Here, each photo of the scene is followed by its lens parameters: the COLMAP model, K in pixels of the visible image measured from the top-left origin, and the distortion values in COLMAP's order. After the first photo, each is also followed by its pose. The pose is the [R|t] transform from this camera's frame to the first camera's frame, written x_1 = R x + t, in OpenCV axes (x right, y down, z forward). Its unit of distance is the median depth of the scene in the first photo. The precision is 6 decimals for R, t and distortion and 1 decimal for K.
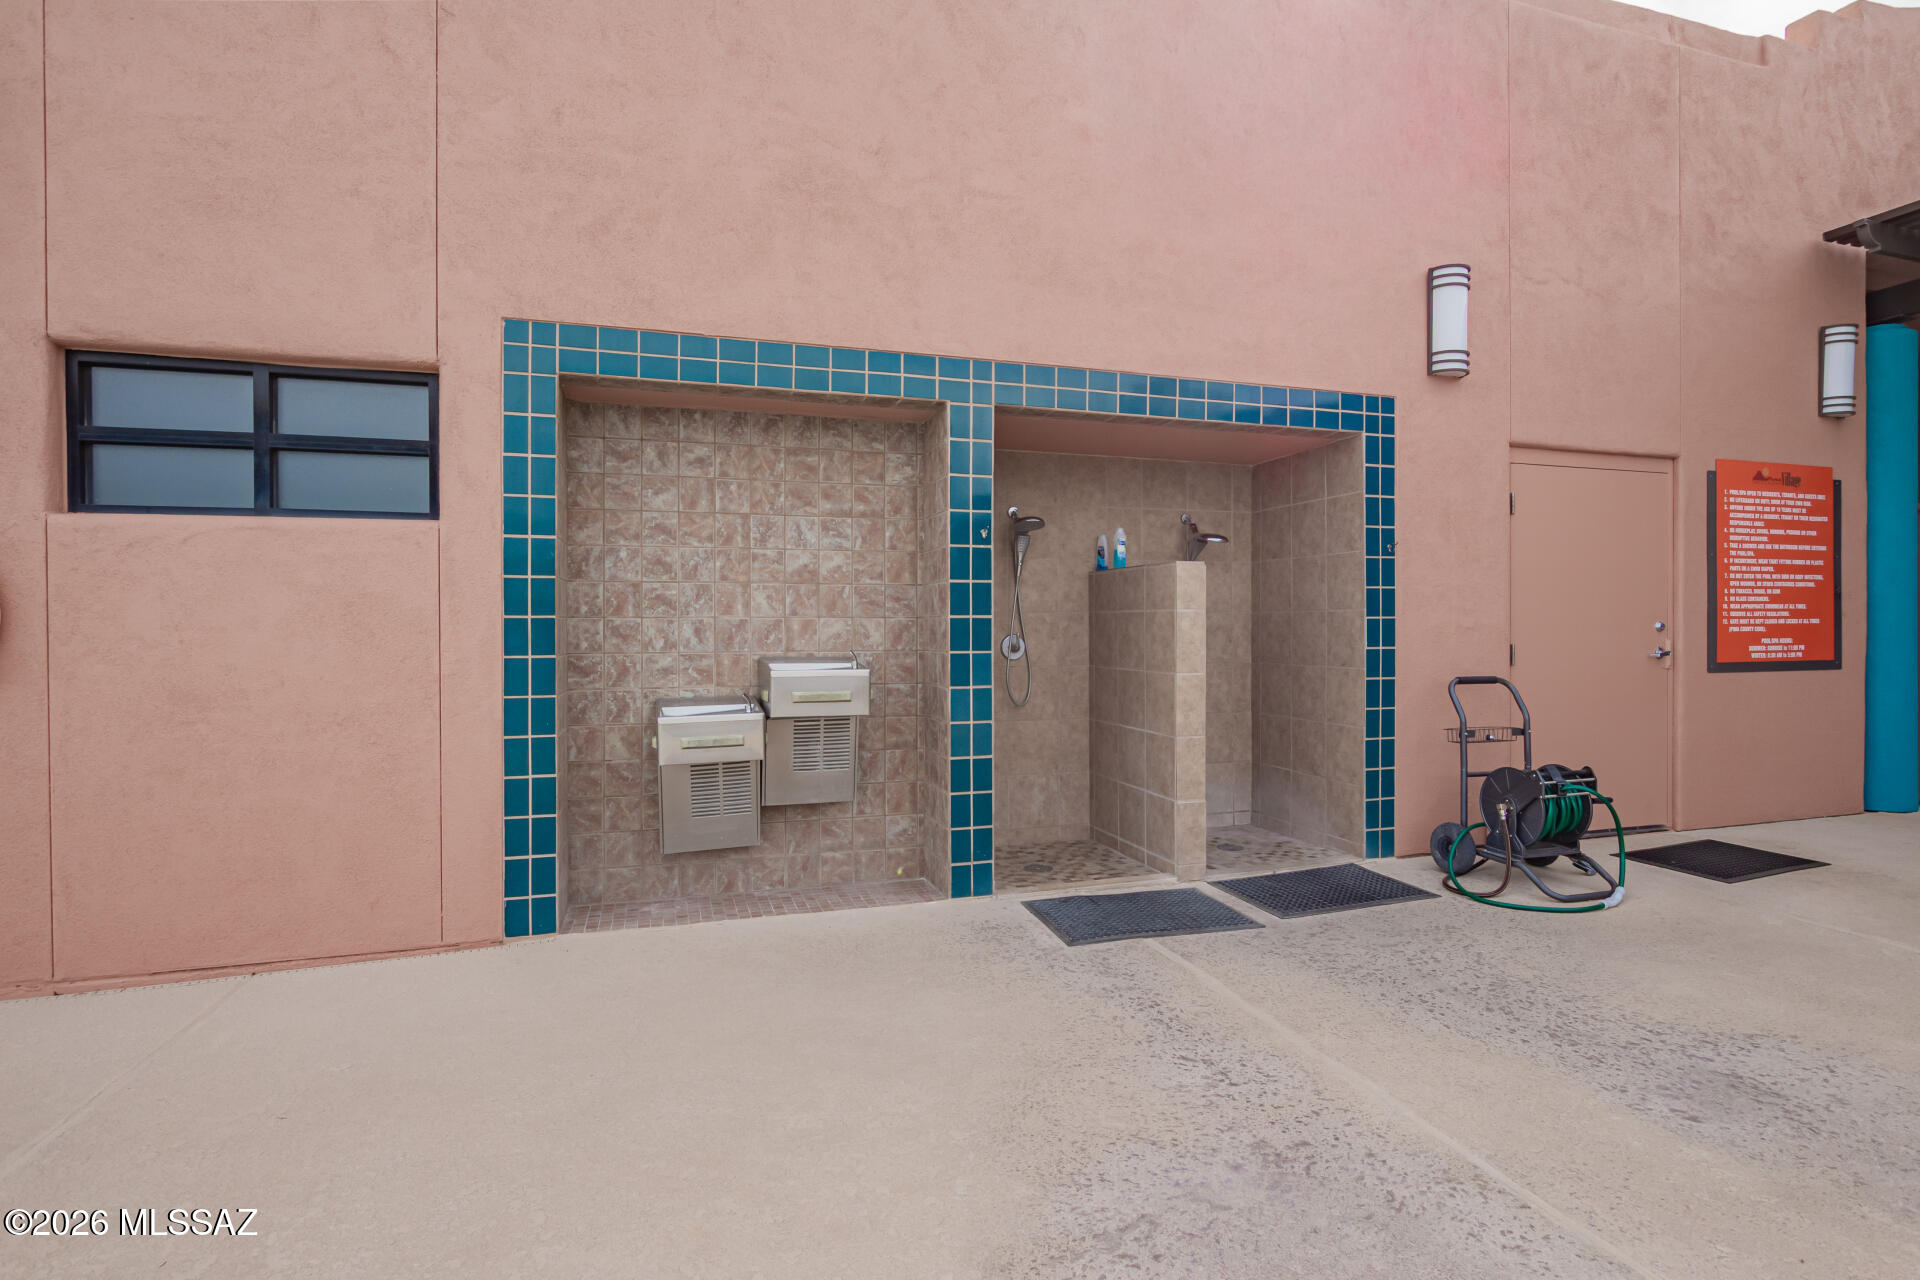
lens RADIAL K [[925.6, 0, 965.2], [0, 925.6, 632.2], [0, 0, 1]] dist [0.008606, 0.000542]
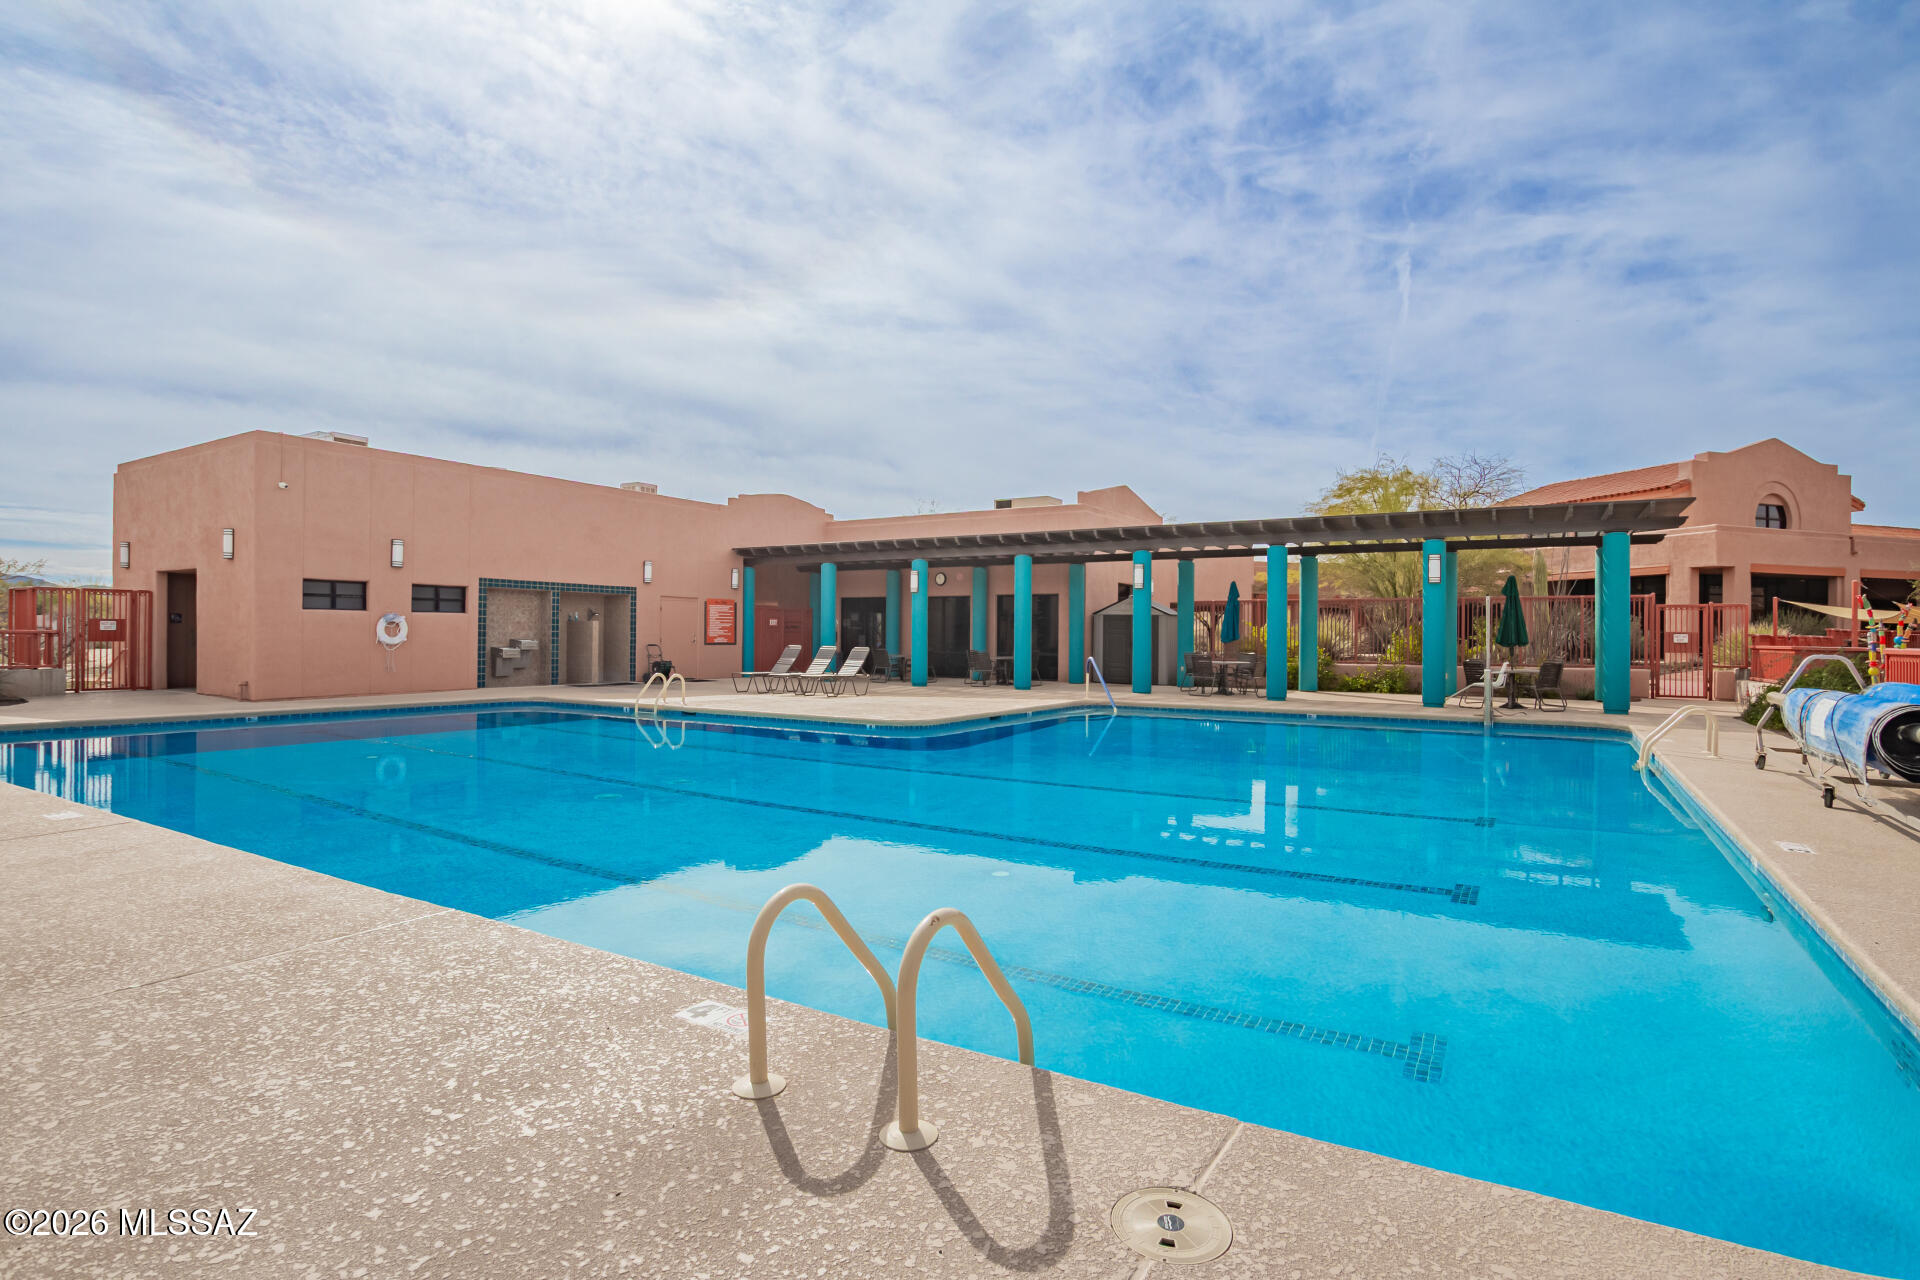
lens RADIAL K [[925.6, 0, 956.3], [0, 925.6, 631.1], [0, 0, 1]] dist [0.008606, 0.000542]
pose [[0.746214, 0.014951, 0.665539, -1.518453], [-0.007399, 0.999872, -0.014166, 0.034152], [-0.665666, 0.005647, 0.746229, -3.745723]]
